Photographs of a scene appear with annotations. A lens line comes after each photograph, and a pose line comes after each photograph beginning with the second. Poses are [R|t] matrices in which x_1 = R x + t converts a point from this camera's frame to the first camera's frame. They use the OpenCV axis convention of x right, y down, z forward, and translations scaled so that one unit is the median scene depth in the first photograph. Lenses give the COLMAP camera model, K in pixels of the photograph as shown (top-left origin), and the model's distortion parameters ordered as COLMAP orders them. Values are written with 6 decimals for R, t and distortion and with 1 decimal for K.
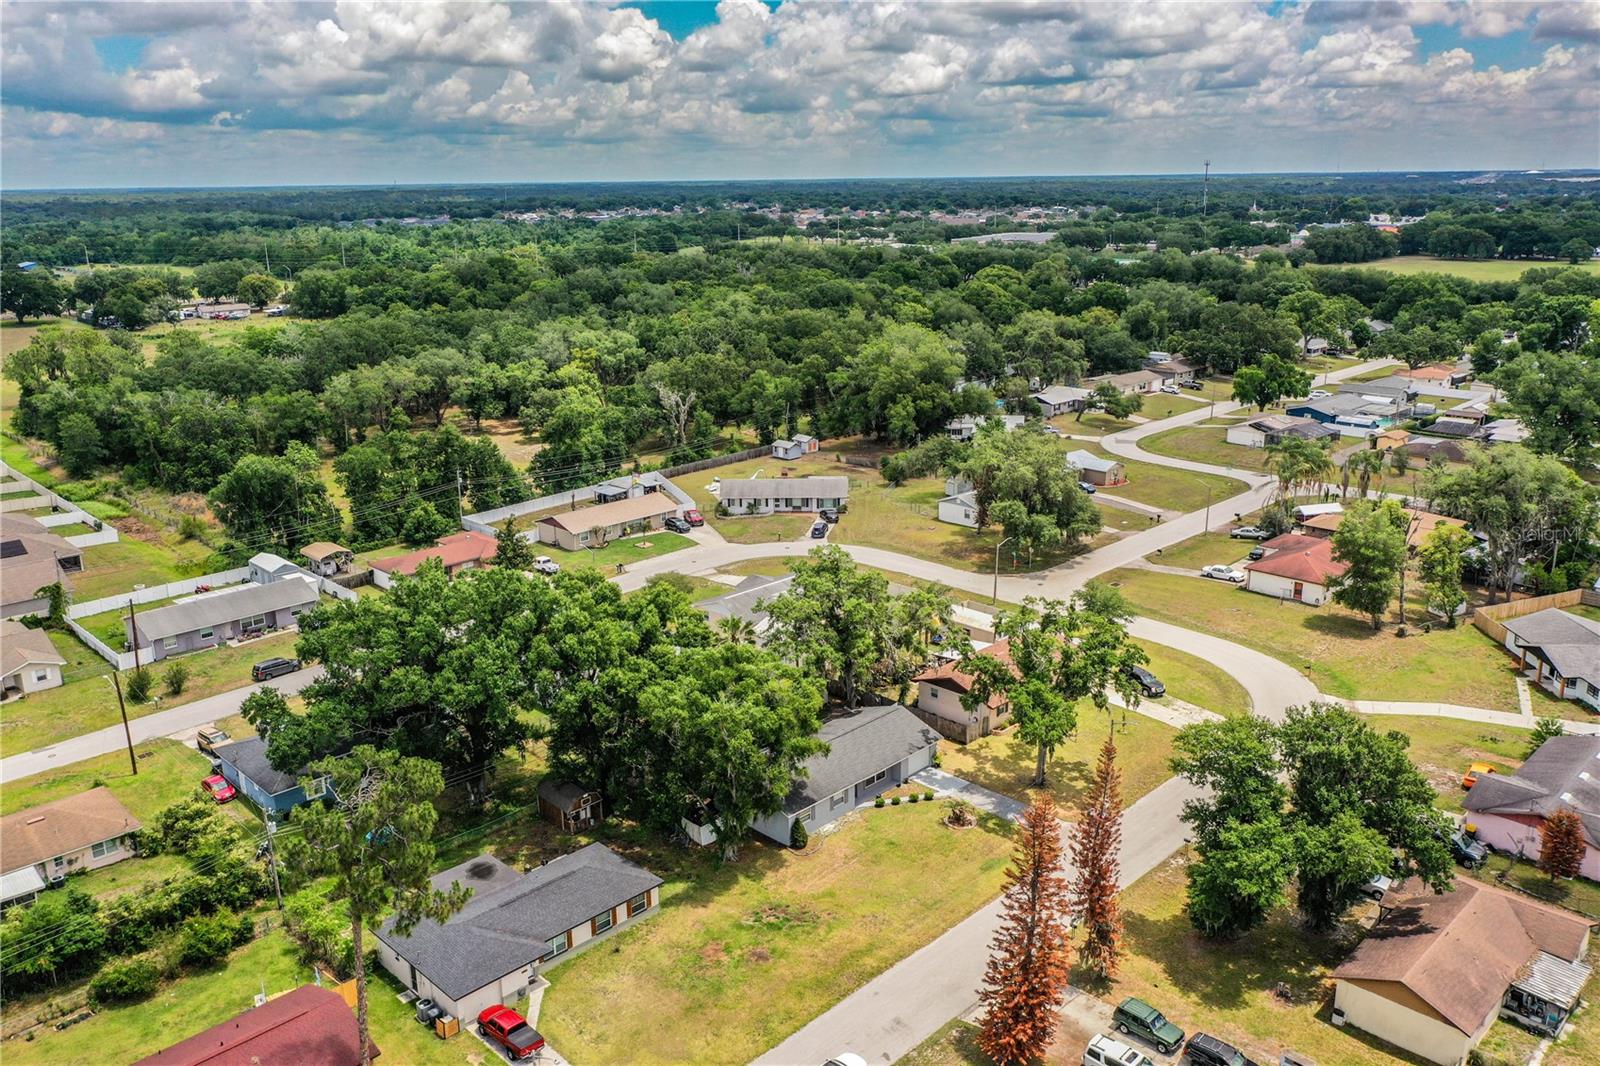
lens RADIAL K [[1257.9, 0, 801.2], [0, 1257.9, 541.3], [0, 0, 1]] dist [0.009907, -0.011229]
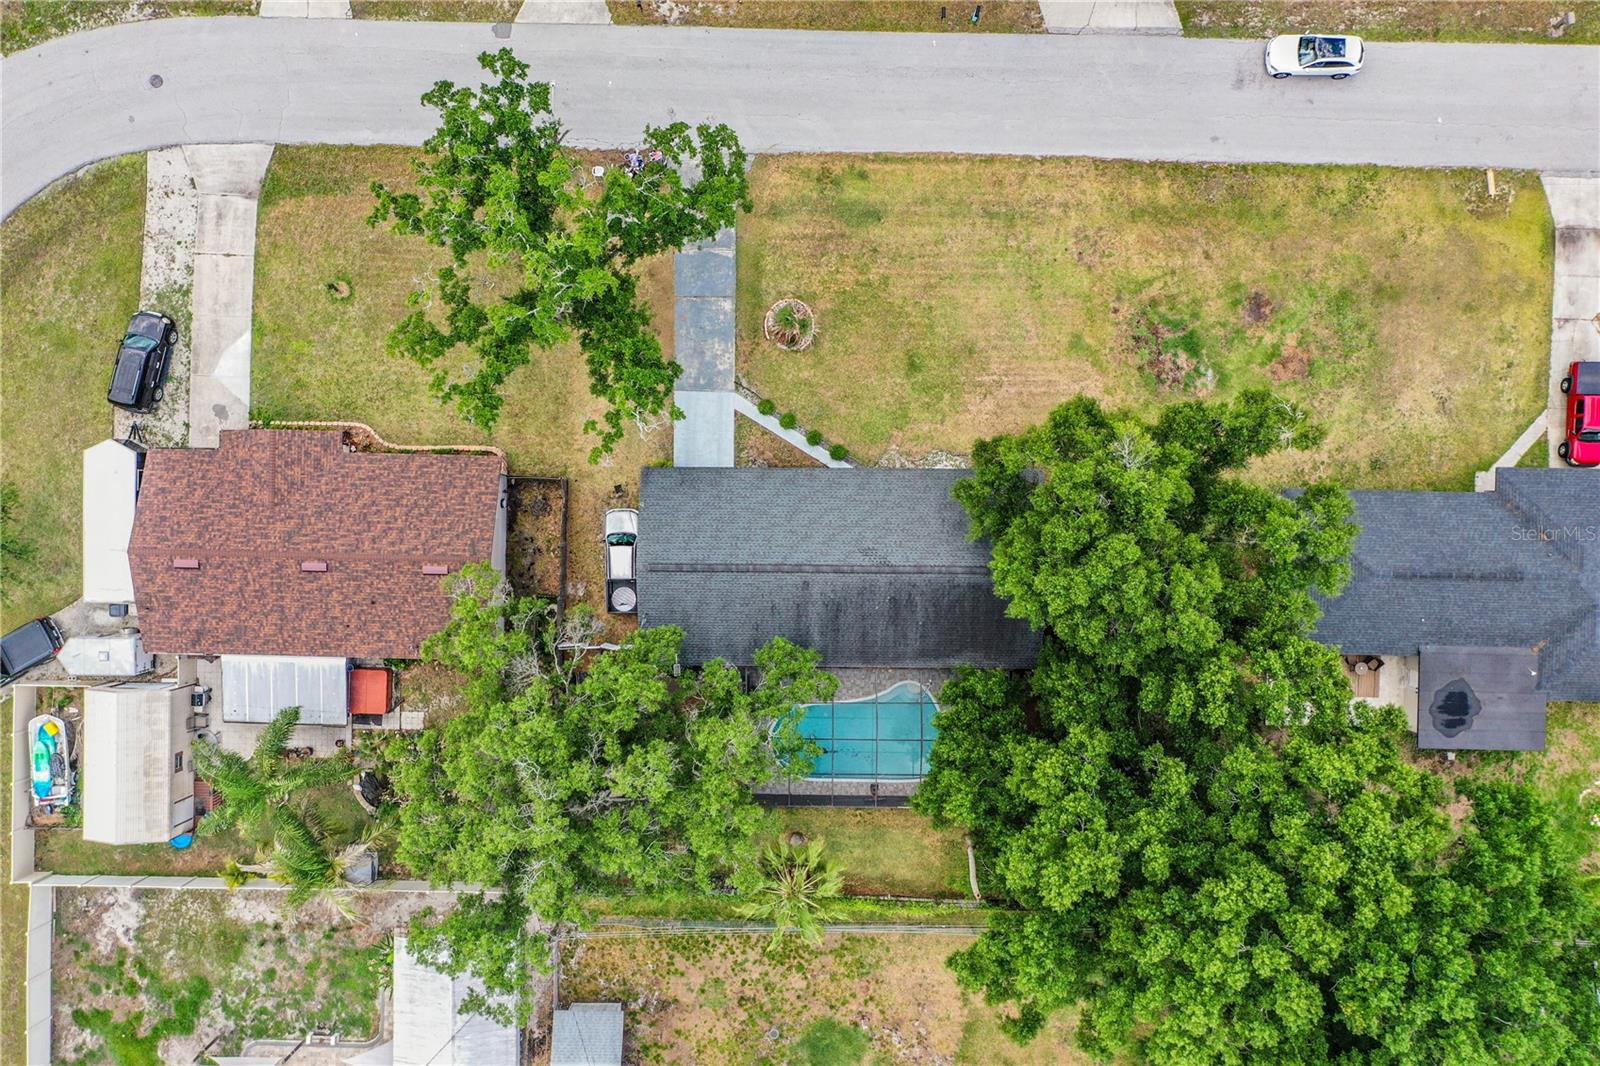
lens RADIAL K [[1257.9, 0, 796.2], [0, 1257.9, 533.3], [0, 0, 1]] dist [0.009907, -0.011229]
pose [[-0.693492, -0.720233, 0.018261, 0.037740], [0.230167, -0.197461, 0.952907, -0.382075], [-0.682709, 0.665037, 0.302712, 0.854812]]
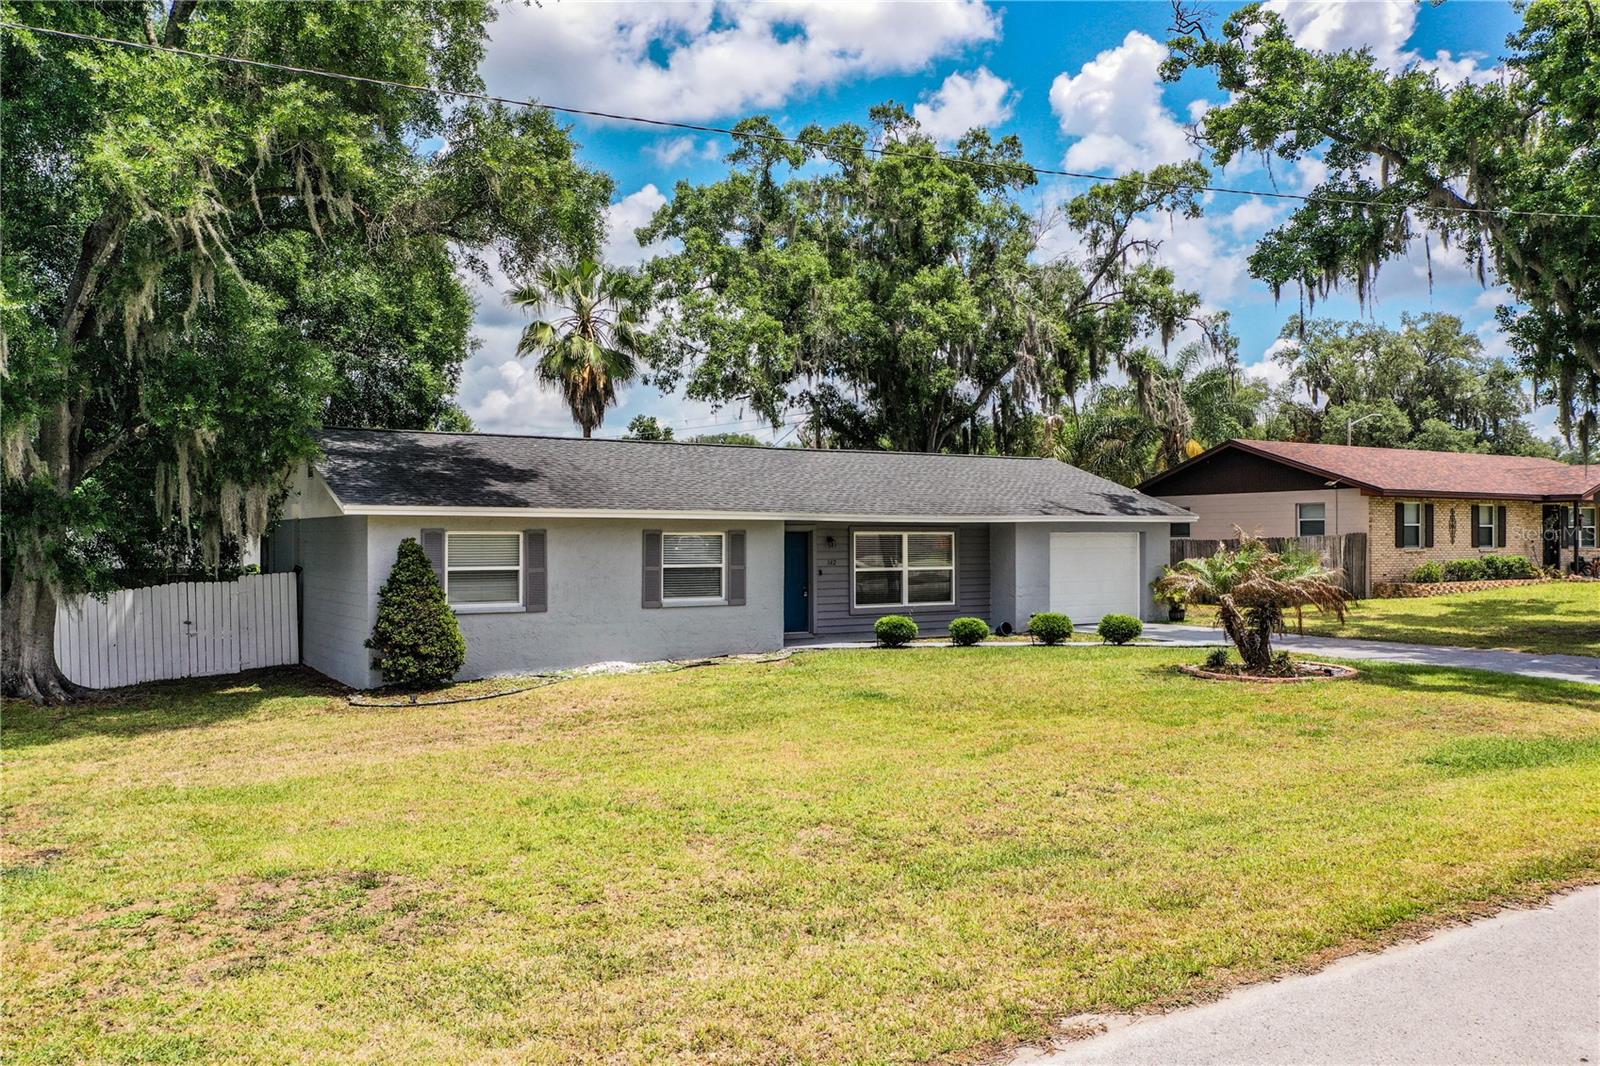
lens RADIAL K [[1257.9, 0, 803.2], [0, 1257.9, 553.2], [0, 0, 1]] dist [0.009907, -0.011229]
pose [[0.972962, 0.013708, -0.230559, 0.099057], [-0.074677, 0.963291, -0.257864, 0.253708], [0.218561, 0.268109, 0.938269, 0.776519]]
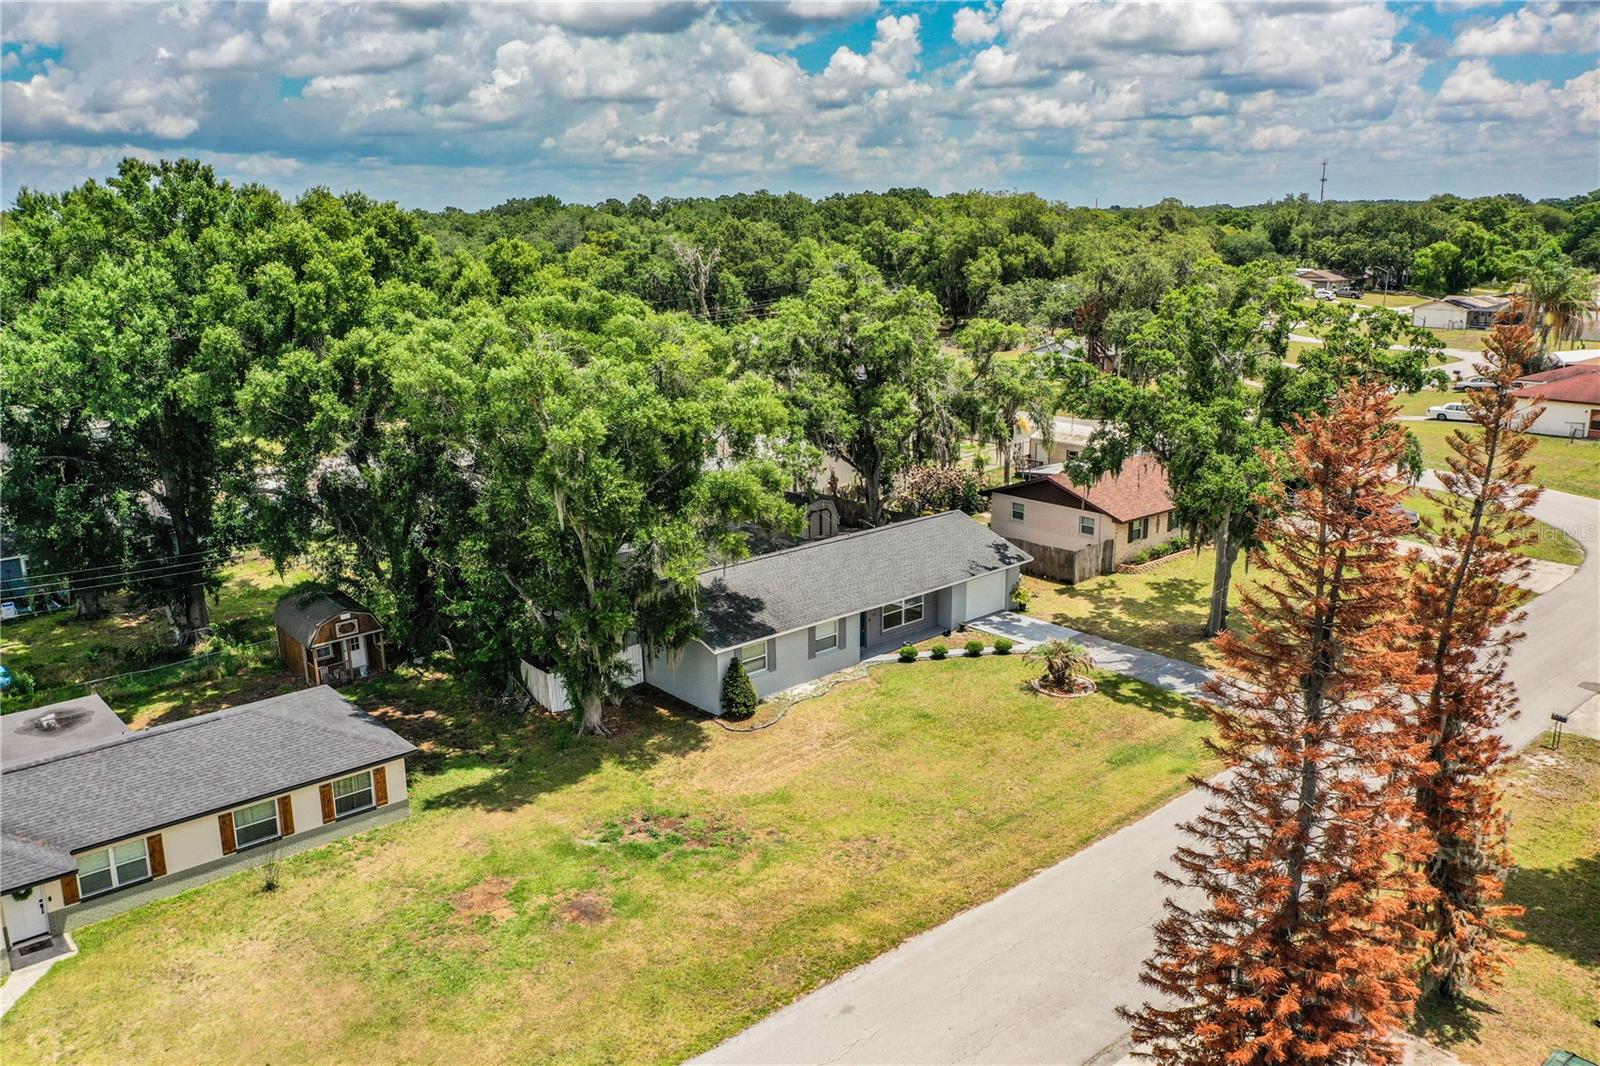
lens RADIAL K [[1257.9, 0, 800.1], [0, 1257.9, 534.1], [0, 0, 1]] dist [0.009907, -0.011229]
pose [[0.997165, 0.019081, -0.072792, 0.054661], [-0.021463, 0.999255, -0.032084, 0.175290], [0.072126, 0.033555, 0.996831, 0.472530]]
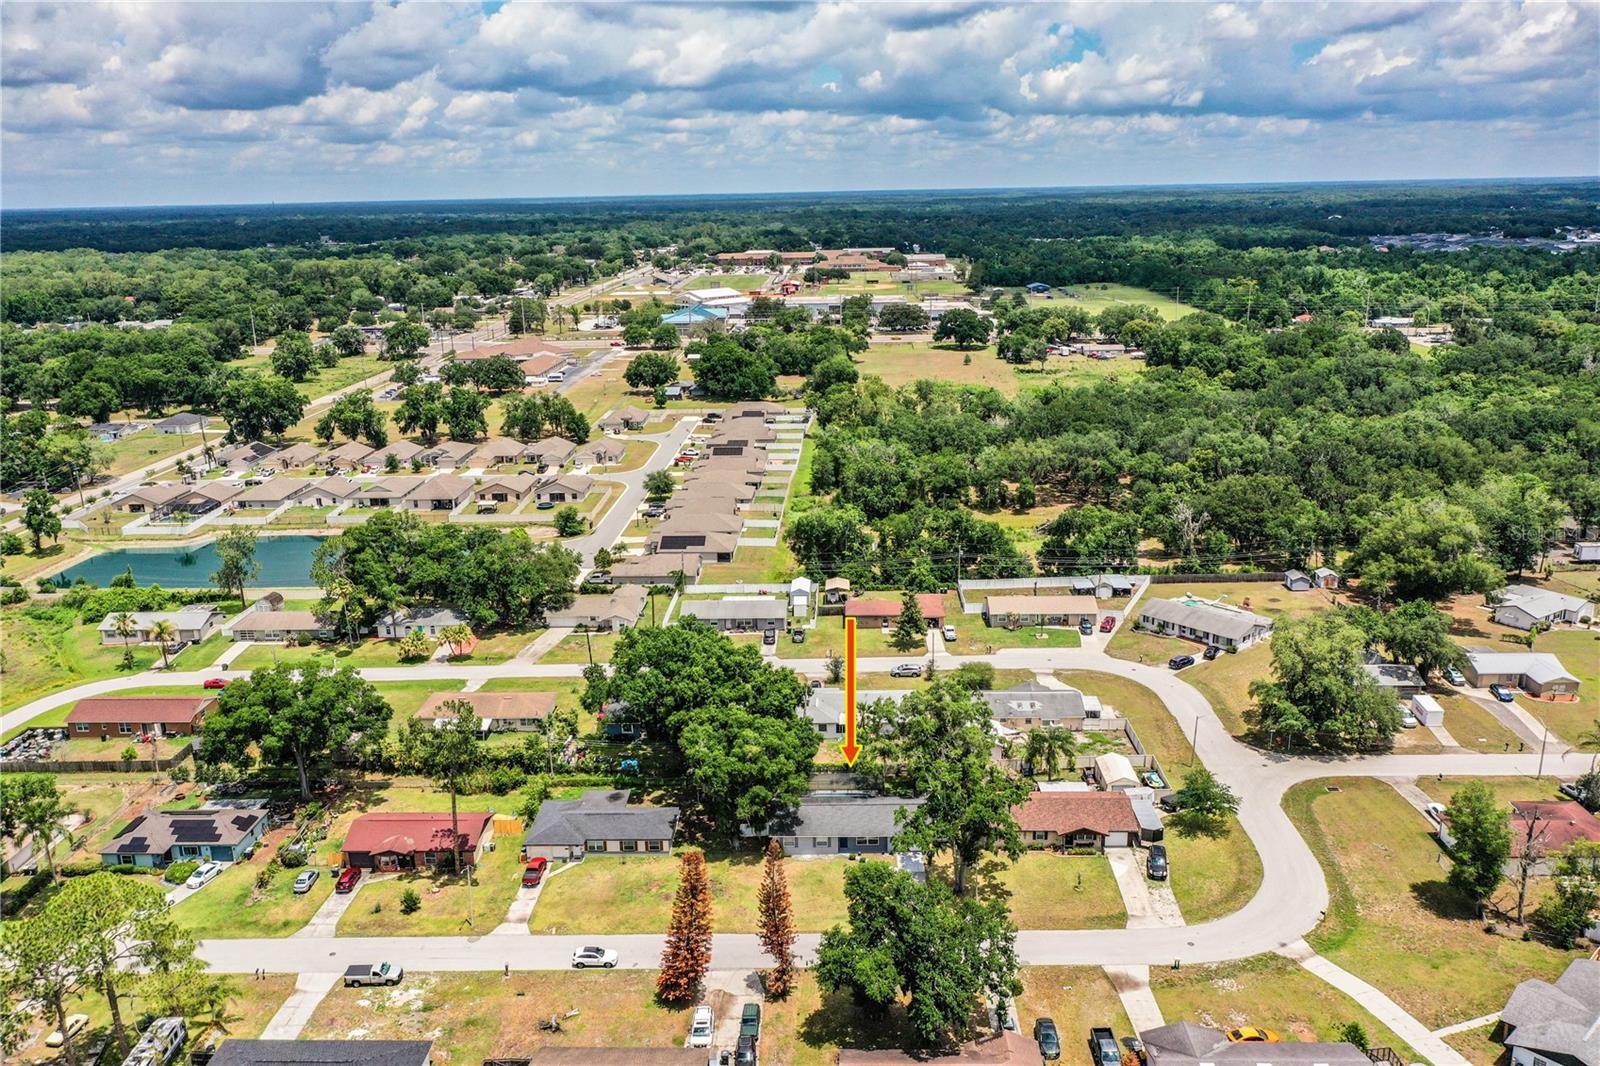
lens RADIAL K [[1257.9, 0, 796.6], [0, 1257.9, 525.7], [0, 0, 1]] dist [0.009907, -0.011229]
pose [[0.684319, 0.188207, -0.704476, 0.950525], [-0.193221, 0.978384, 0.073691, -0.251217], [0.703117, 0.085691, 0.705892, -0.081207]]
